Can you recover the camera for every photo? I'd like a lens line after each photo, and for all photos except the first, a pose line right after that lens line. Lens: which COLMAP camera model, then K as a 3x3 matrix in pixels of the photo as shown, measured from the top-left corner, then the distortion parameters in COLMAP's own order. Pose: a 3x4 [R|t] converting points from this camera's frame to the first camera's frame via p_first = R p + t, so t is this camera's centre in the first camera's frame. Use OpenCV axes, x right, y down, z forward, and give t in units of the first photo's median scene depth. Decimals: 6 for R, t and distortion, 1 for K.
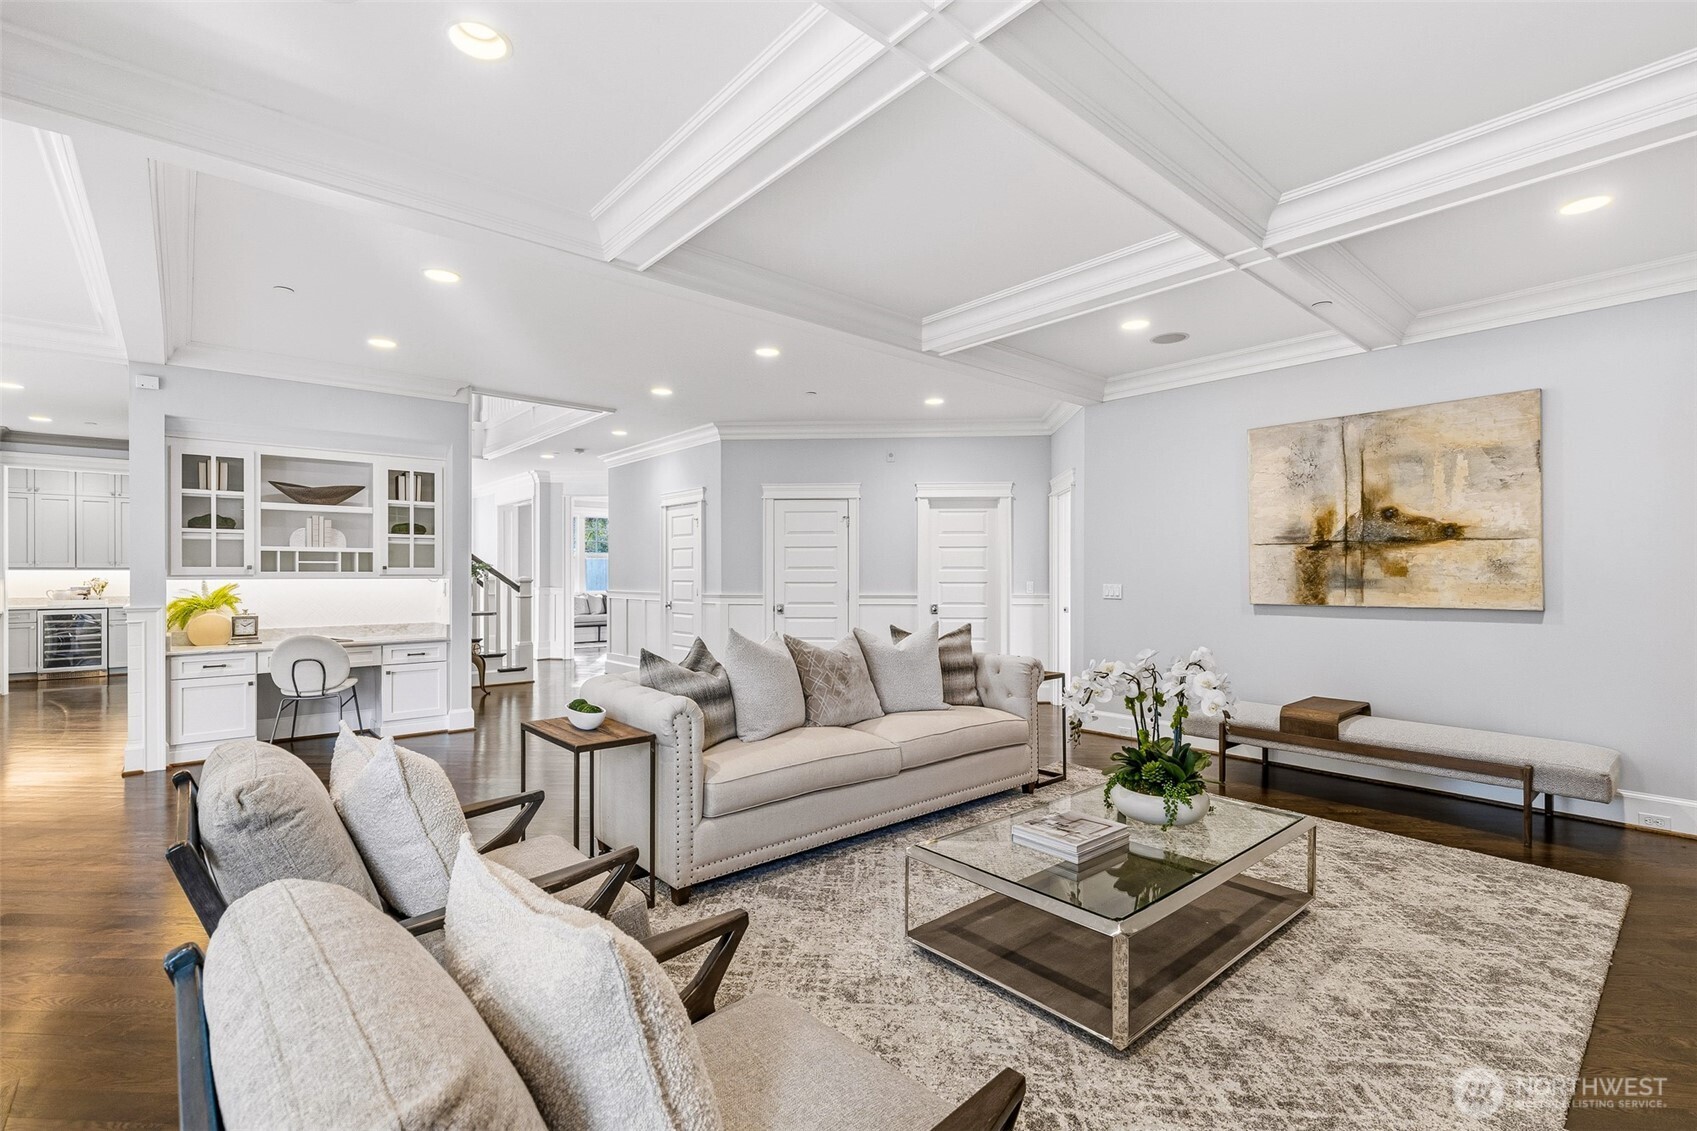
lens RADIAL K [[760.9, 0, 844.8], [0, 760.9, 572.1], [0, 0, 1]] dist [0.000780, 0.000220]
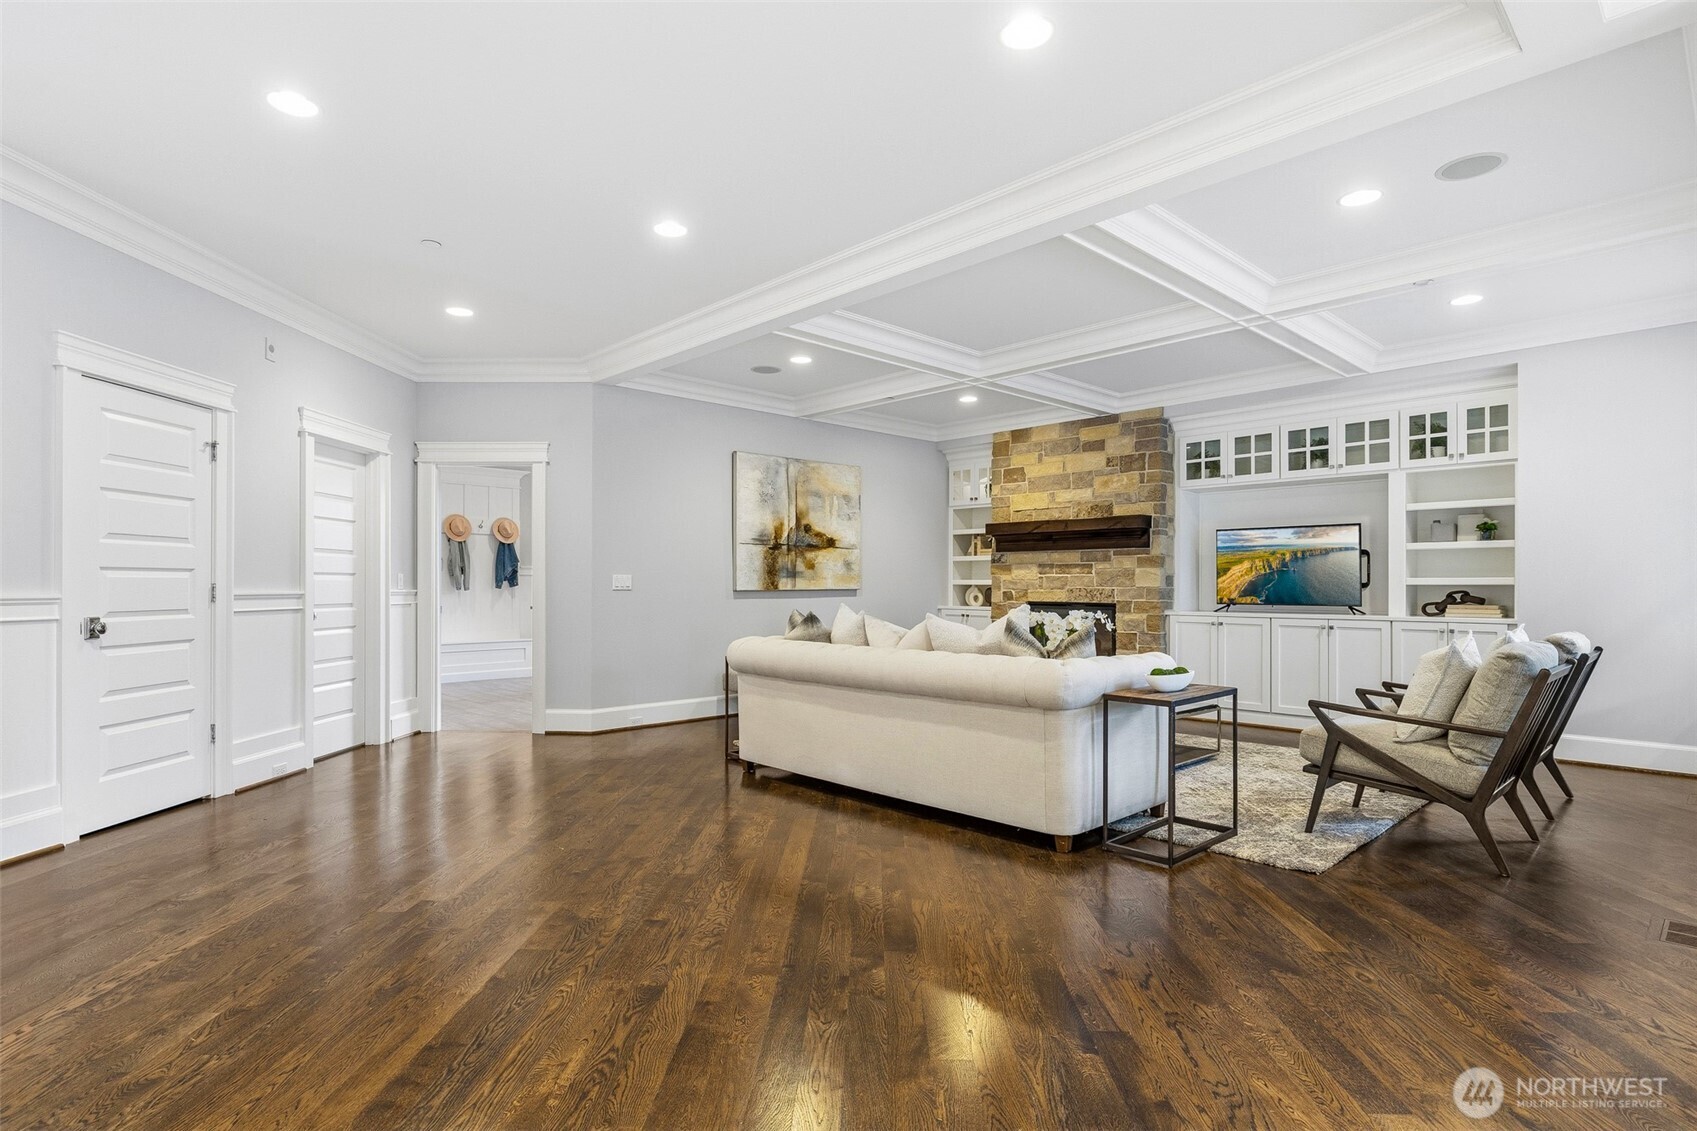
lens RADIAL K [[868.1, 0, 845.6], [0, 868.1, 585.7], [0, 0, 1]] dist [0.001311, 0.000418]
pose [[-0.048334, 0.003874, 0.998824, -0.979385], [-0.000675, 0.999992, -0.003912, 0.042846], [-0.998831, -0.000864, -0.048331, 0.964543]]
